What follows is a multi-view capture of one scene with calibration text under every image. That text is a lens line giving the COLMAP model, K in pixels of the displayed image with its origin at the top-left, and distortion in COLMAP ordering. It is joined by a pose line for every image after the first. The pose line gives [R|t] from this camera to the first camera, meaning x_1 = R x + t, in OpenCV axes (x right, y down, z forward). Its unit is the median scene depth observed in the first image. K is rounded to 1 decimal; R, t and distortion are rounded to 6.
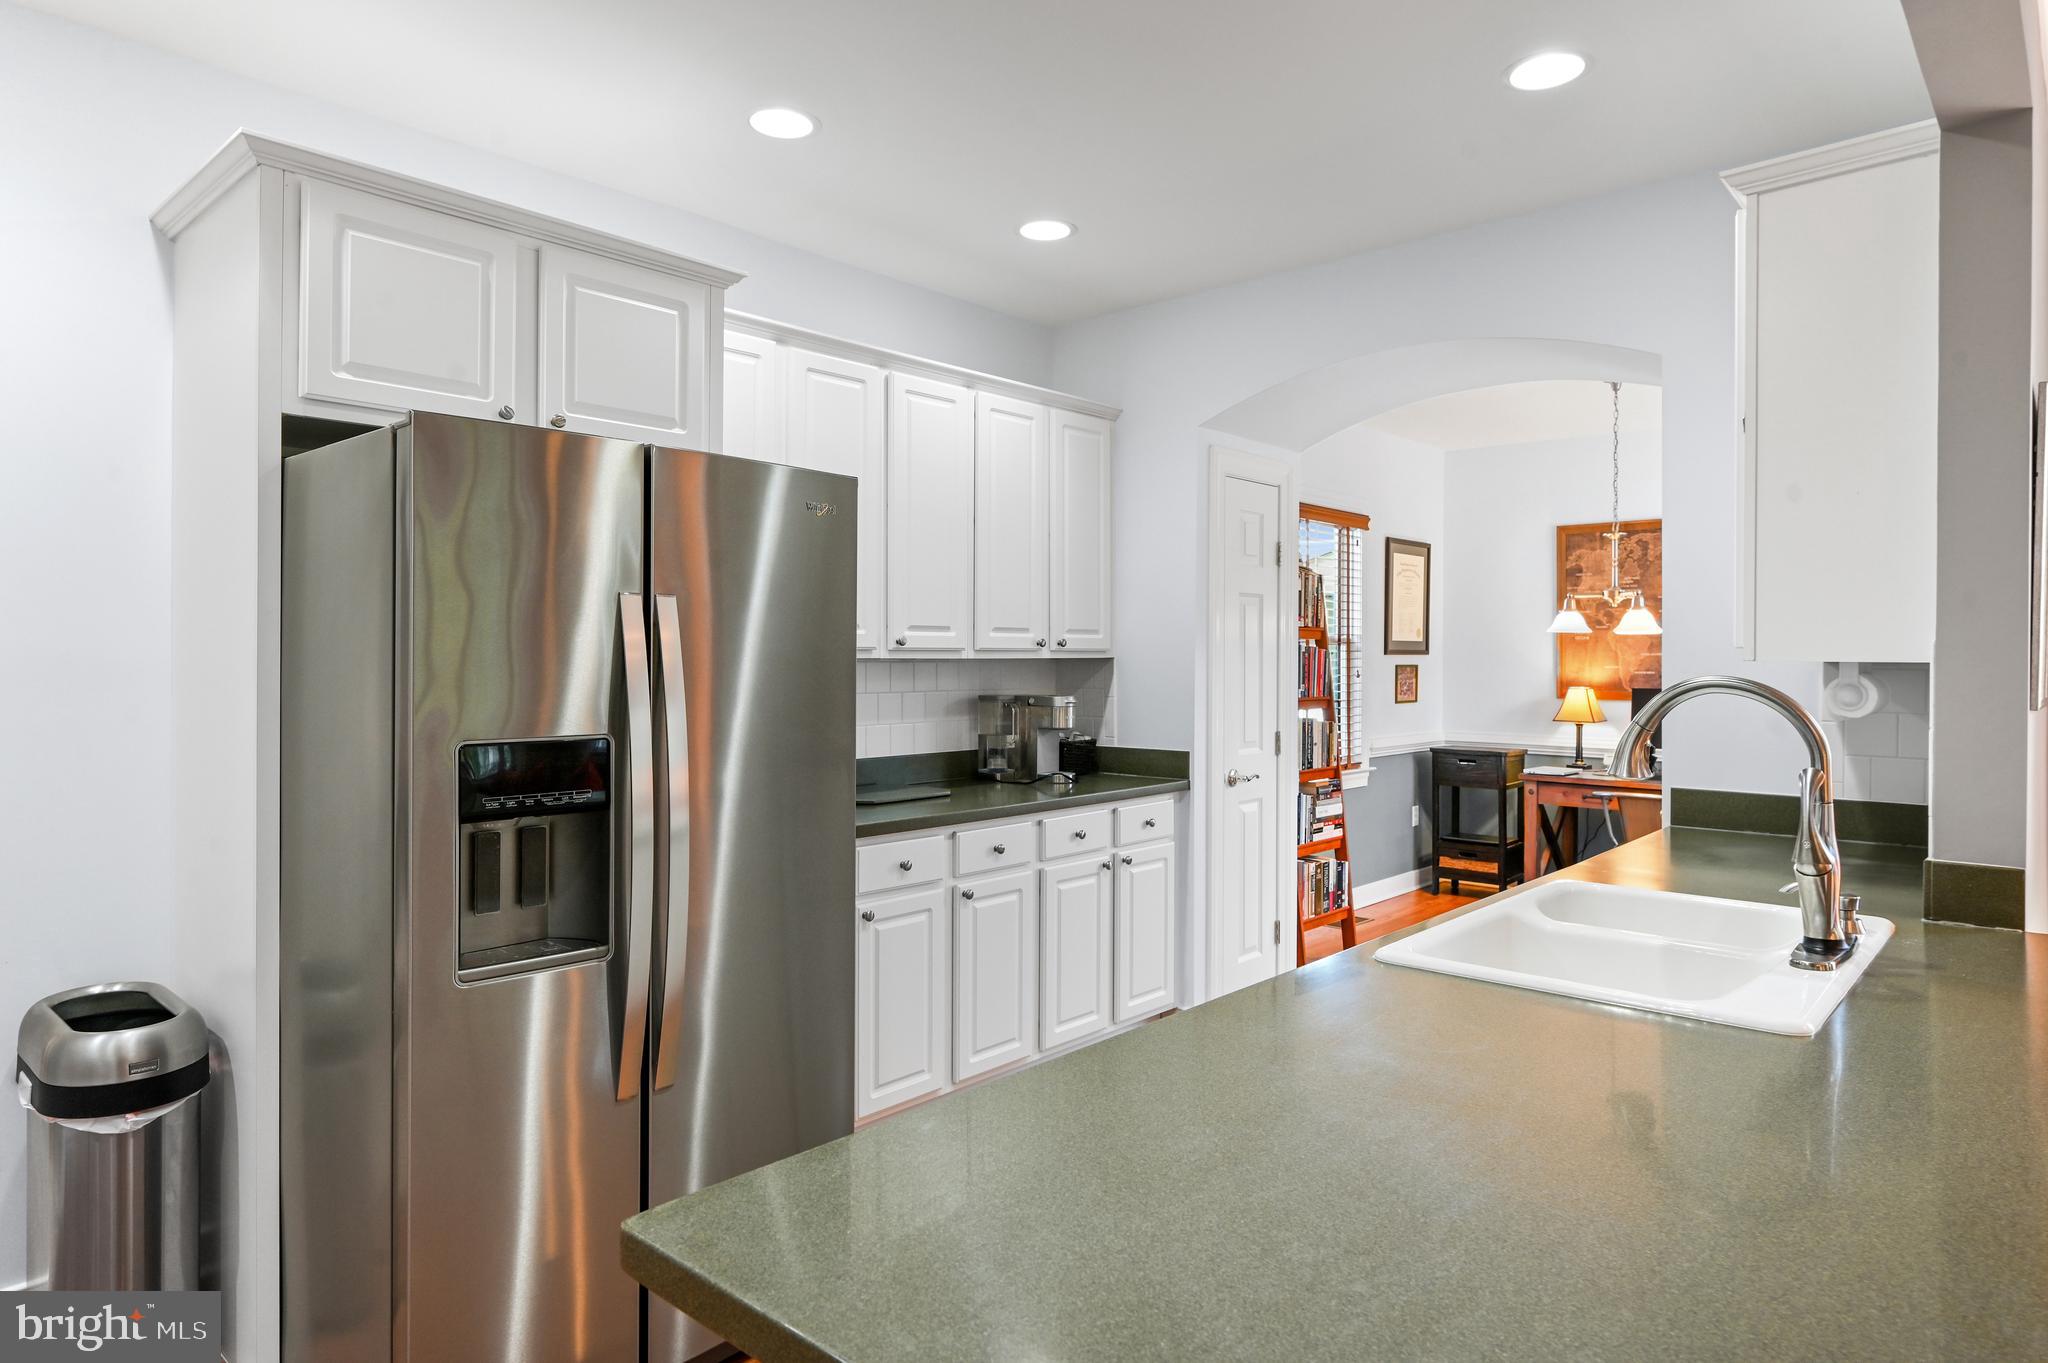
lens RADIAL K [[1194.6, 0, 1019.2], [0, 1194.6, 658.9], [0, 0, 1]] dist [0.001898, 0.000281]
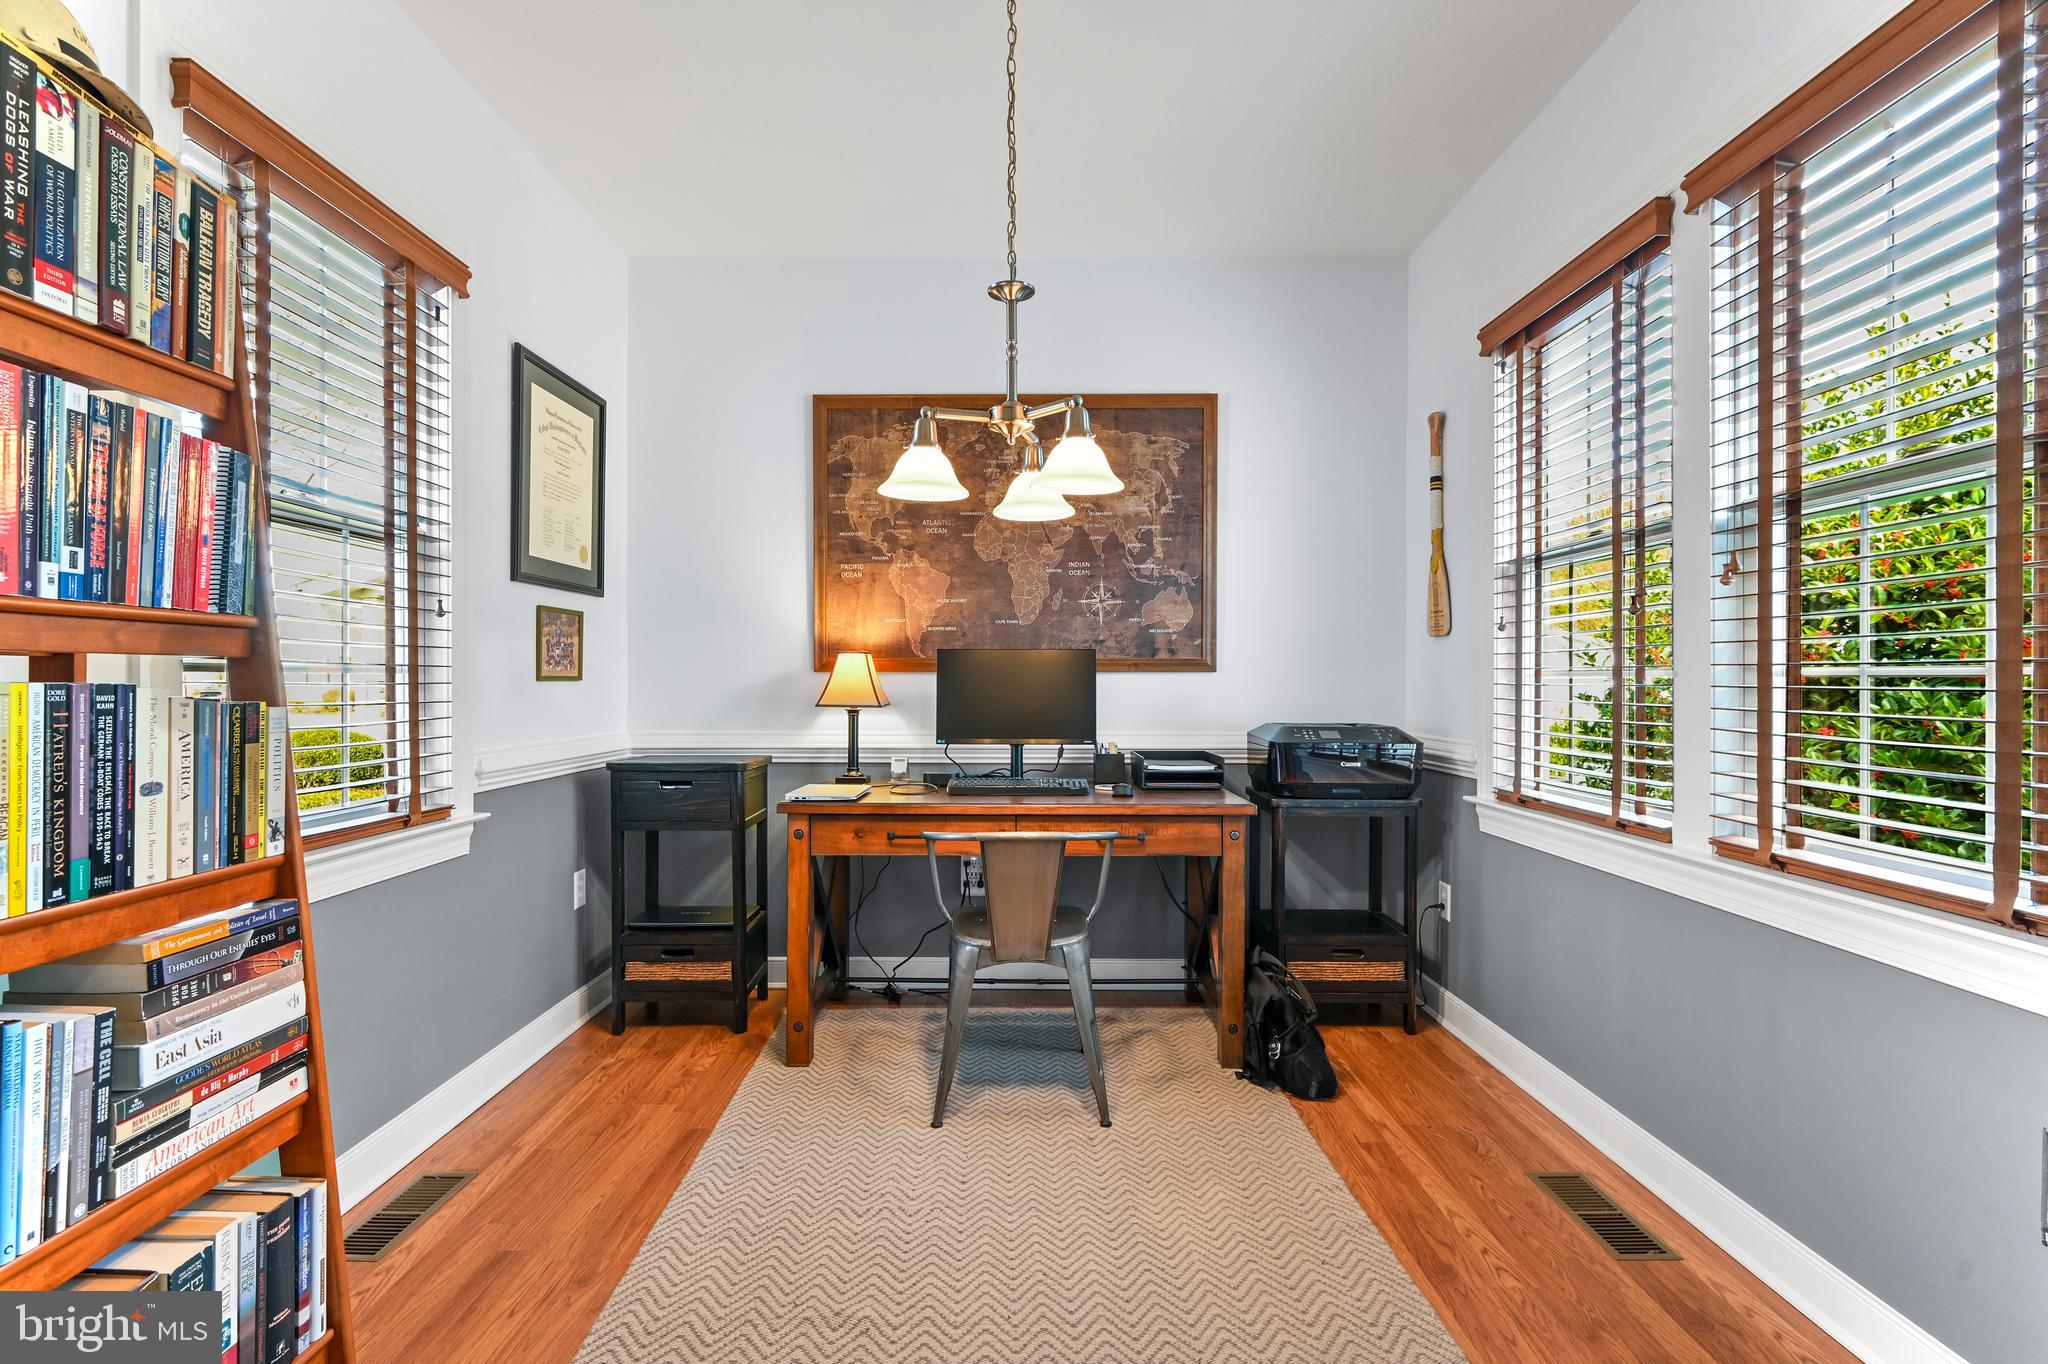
lens RADIAL K [[980.3, 0, 1024.0], [0, 980.3, 682.0], [0, 0, 1]] dist [-0.001471, -0.000037]
pose [[0.739858, -0.006007, 0.672736, 0.192690], [0.004223, 0.999982, 0.004285, 0.037984], [-0.672749, -0.000329, 0.739870, 0.565760]]
